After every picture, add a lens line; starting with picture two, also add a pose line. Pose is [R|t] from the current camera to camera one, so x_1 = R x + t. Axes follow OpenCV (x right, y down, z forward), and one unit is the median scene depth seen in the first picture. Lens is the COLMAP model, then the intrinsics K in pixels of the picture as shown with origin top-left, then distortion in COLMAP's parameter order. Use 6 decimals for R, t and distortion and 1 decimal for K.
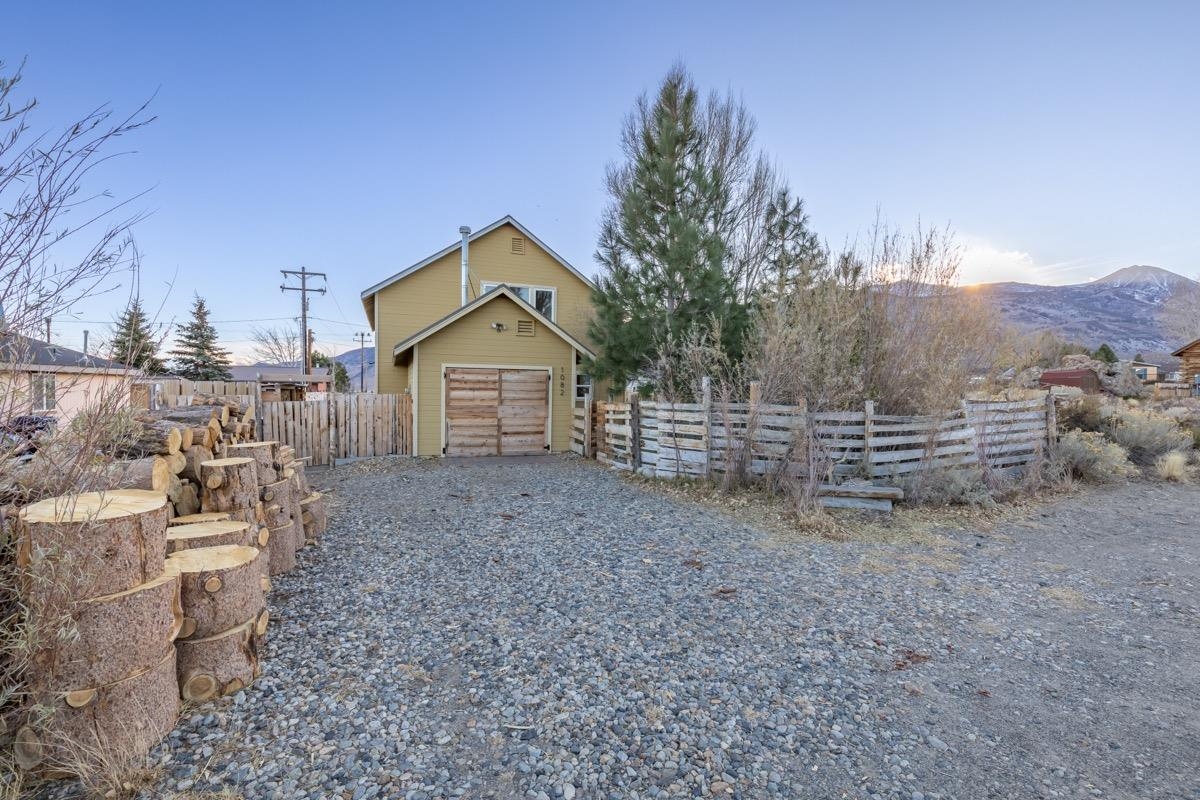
lens RADIAL K [[515.2, 0, 600.0], [0, 515.2, 400.0], [0, 0, 1]] dist [0.000302, -0.000021]
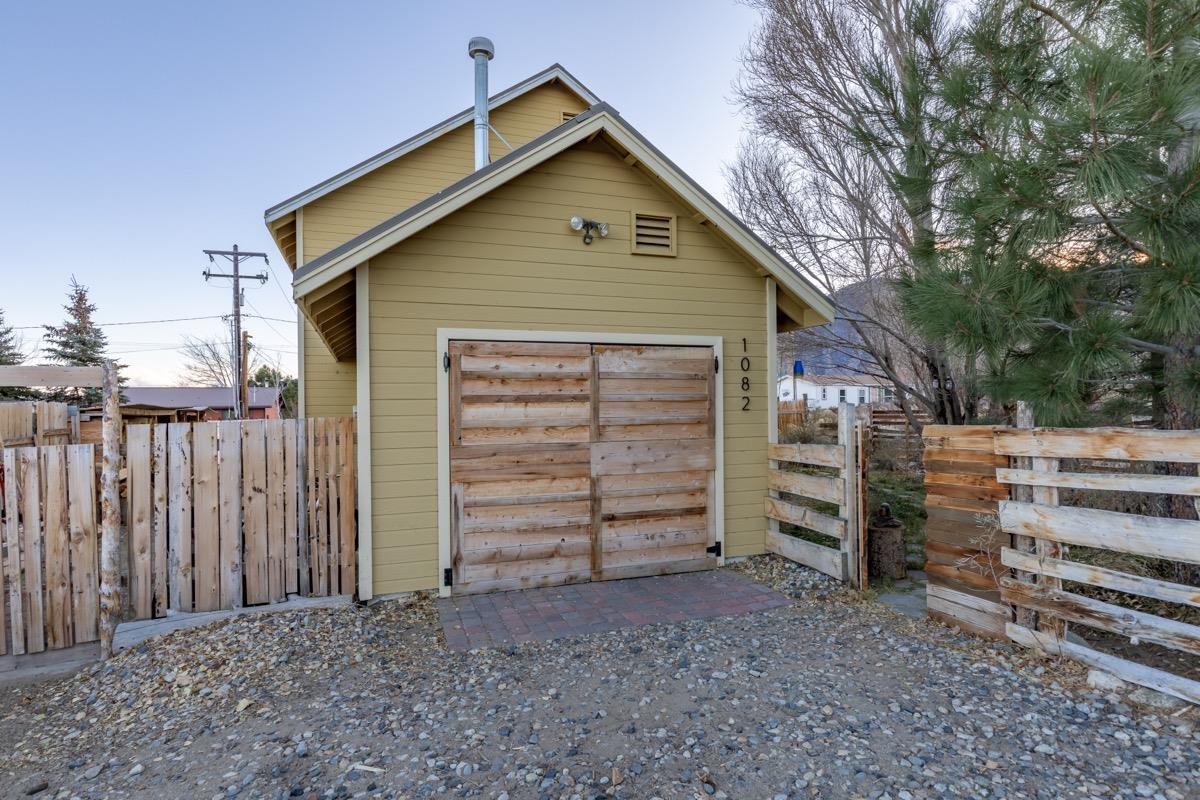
lens RADIAL K [[648.9, 0, 600.0], [0, 648.9, 400.0], [0, 0, 1]] dist [-0.000577, 0.000112]
pose [[0.998833, -0.026827, -0.040150, -0.172659], [0.025496, 0.999120, -0.033294, -0.004191], [0.041008, 0.032231, 0.998639, 0.541328]]
